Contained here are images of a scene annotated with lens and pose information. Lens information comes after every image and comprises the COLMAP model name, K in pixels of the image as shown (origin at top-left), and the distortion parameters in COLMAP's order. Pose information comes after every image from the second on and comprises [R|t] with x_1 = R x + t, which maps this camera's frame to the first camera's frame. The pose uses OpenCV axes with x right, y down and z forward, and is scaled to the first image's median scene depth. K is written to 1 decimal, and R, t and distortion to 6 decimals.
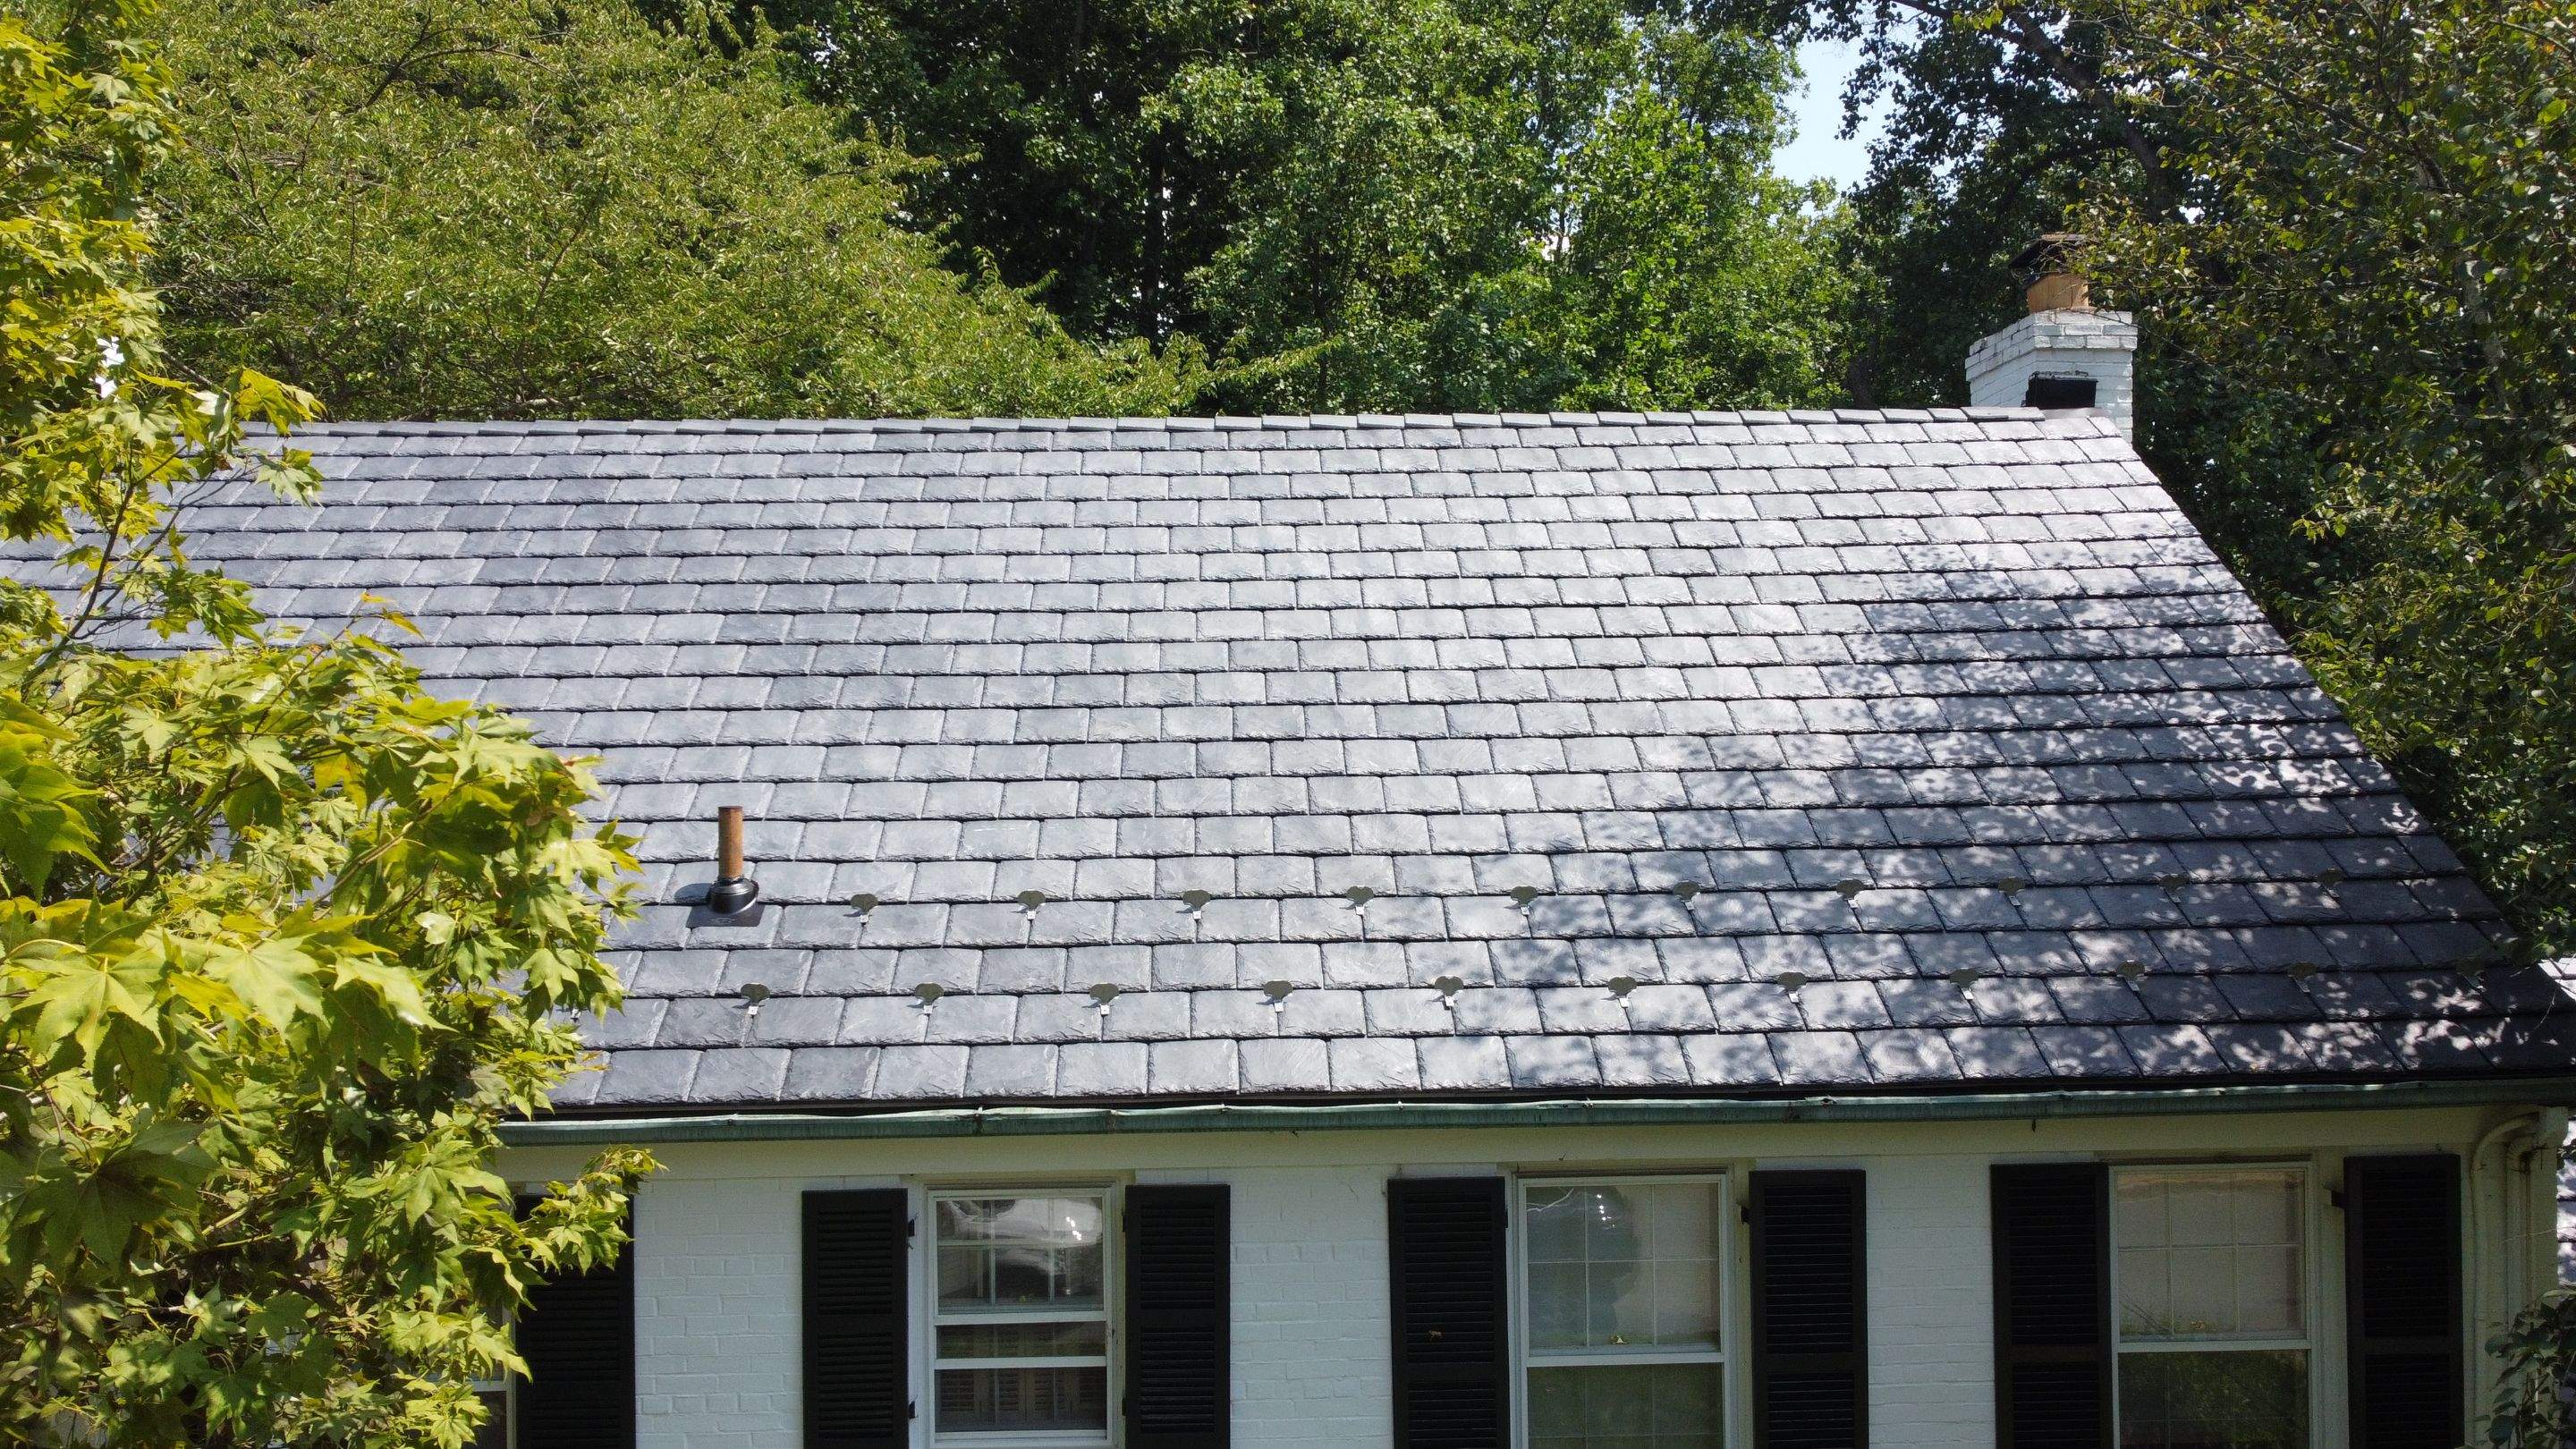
lens RADIAL K [[1952.7, 0, 1288.0], [0, 1952.7, 724.5], [0, 0, 1]] dist [-0.000851, -0.006228]
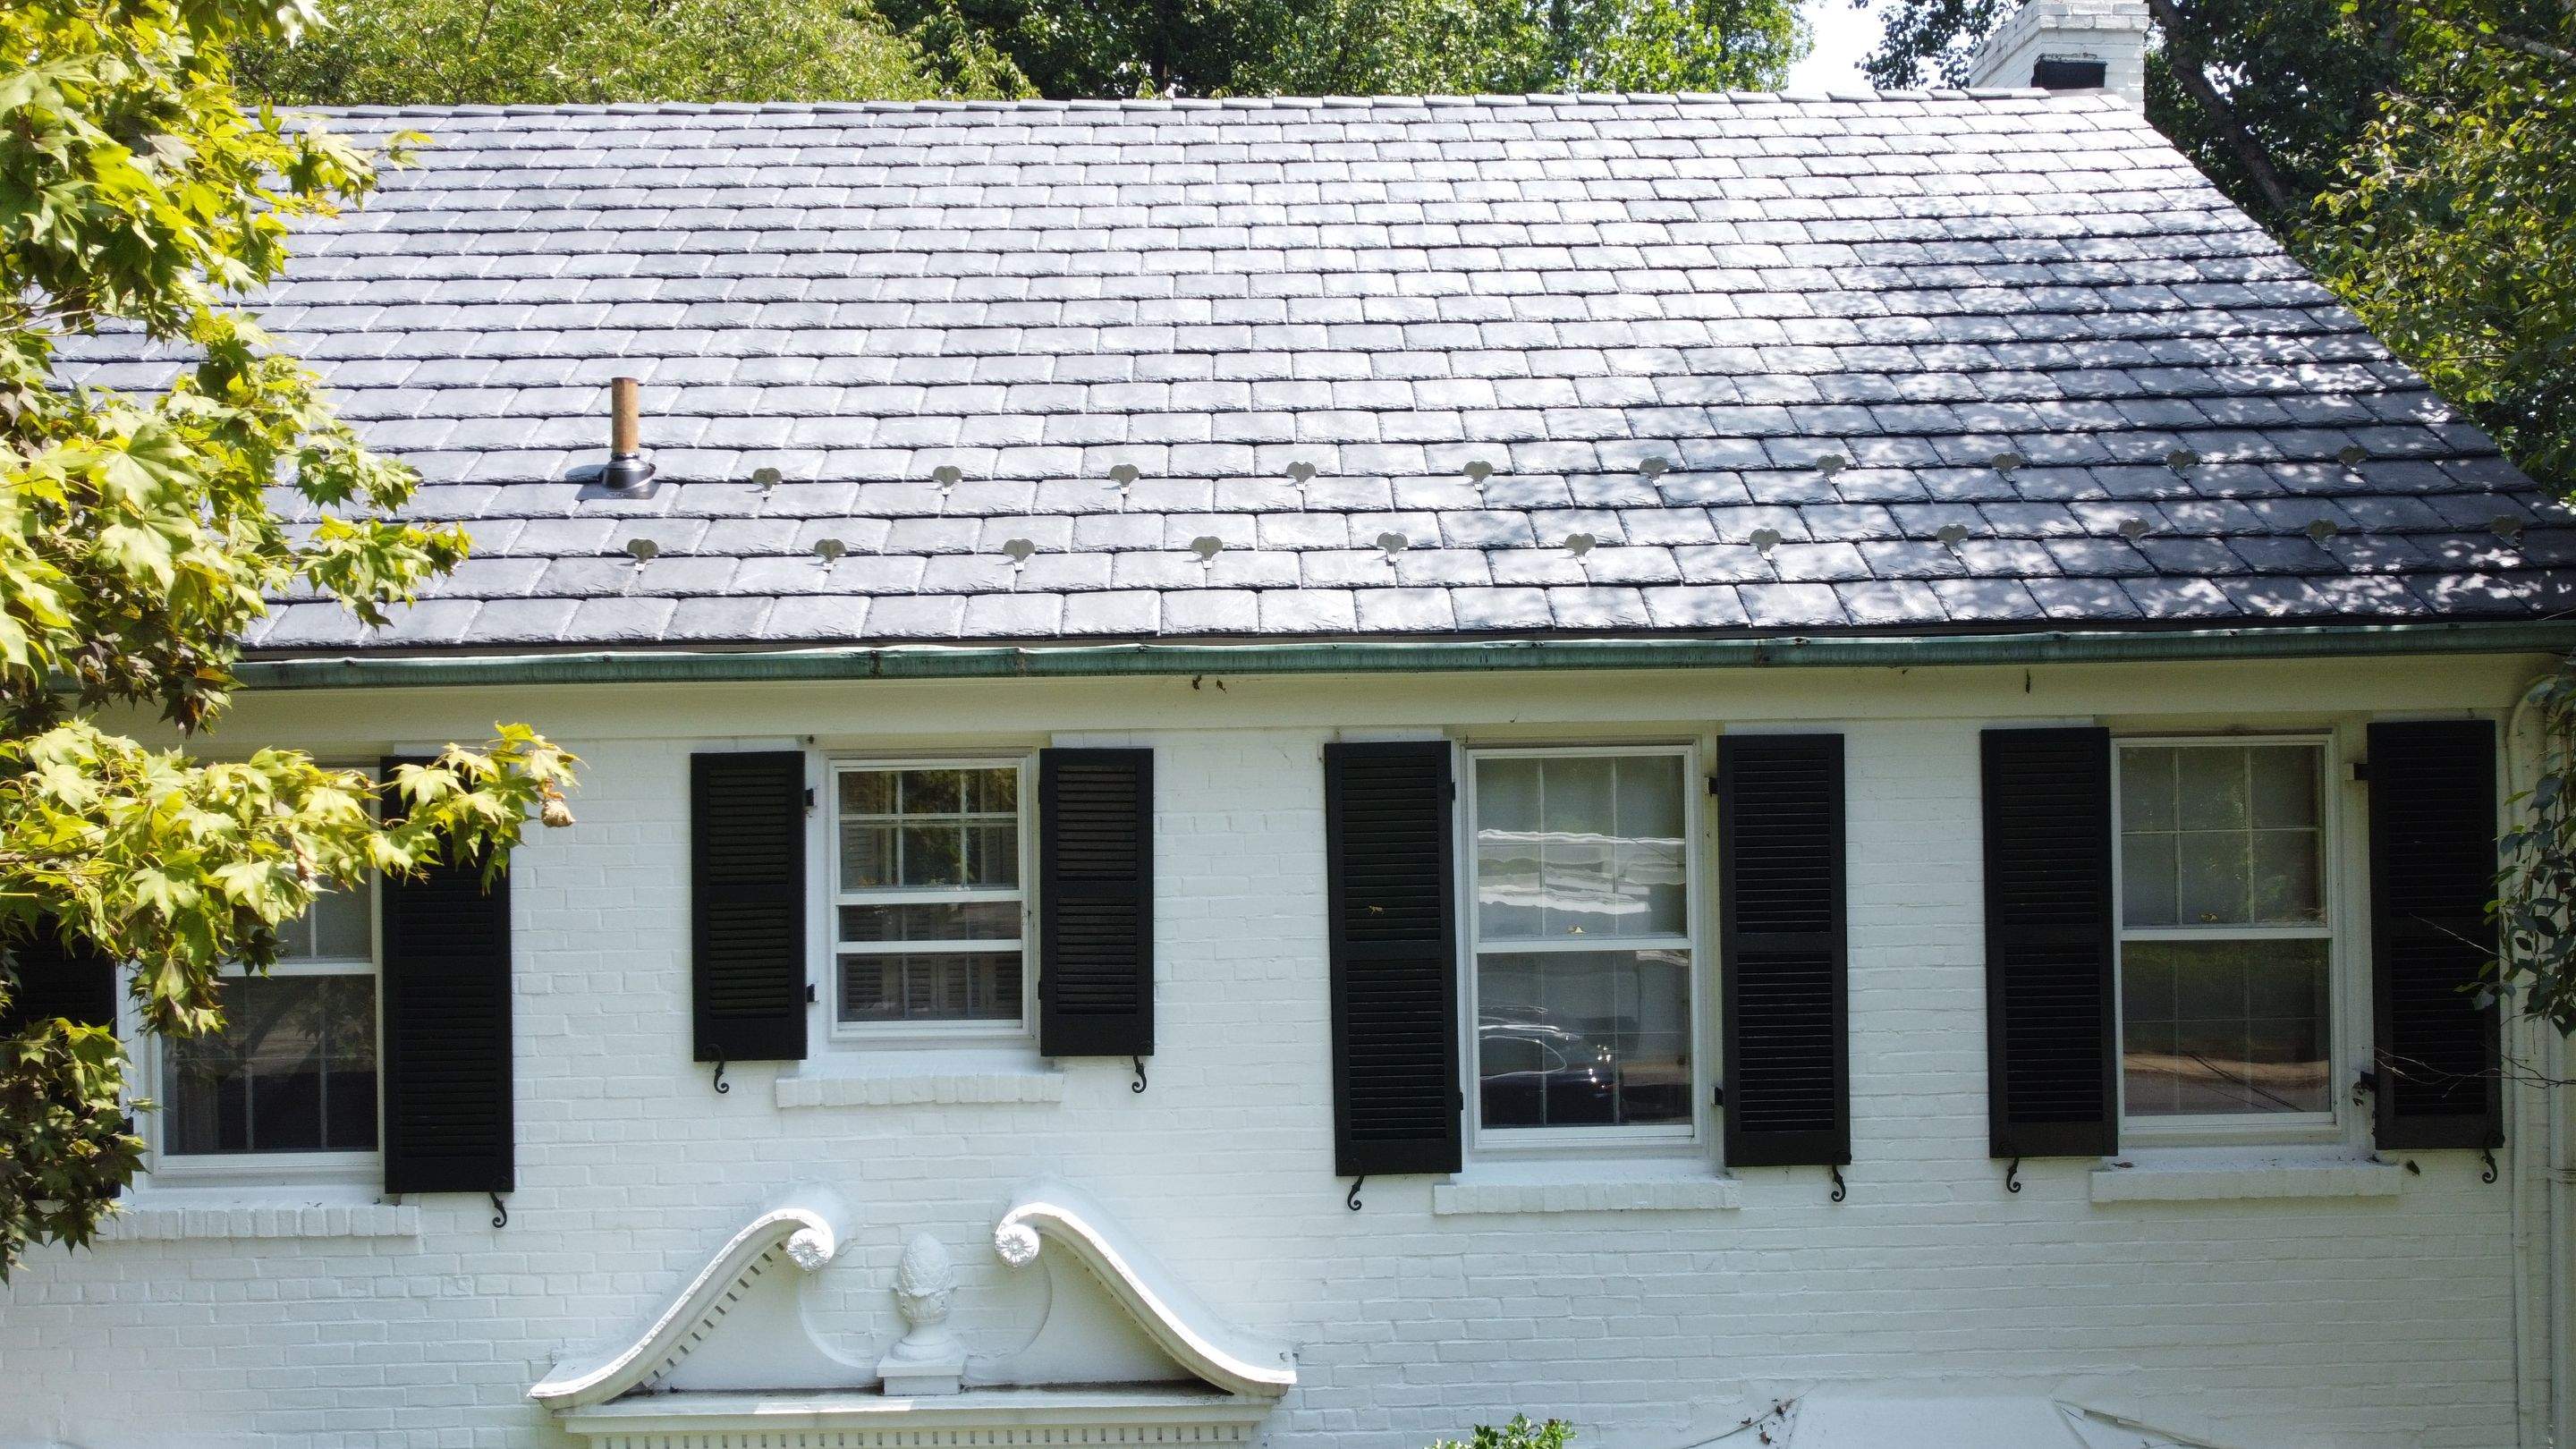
lens RADIAL K [[1940.5, 0, 1282.6], [0, 1940.5, 732.1], [0, 0, 1]] dist [-0.002177, -0.006730]
pose [[0.999912, -0.001548, -0.013171, 0.038369], [0.001680, 0.999948, 0.010019, 0.193333], [0.013155, -0.010041, 0.999863, 0.074401]]
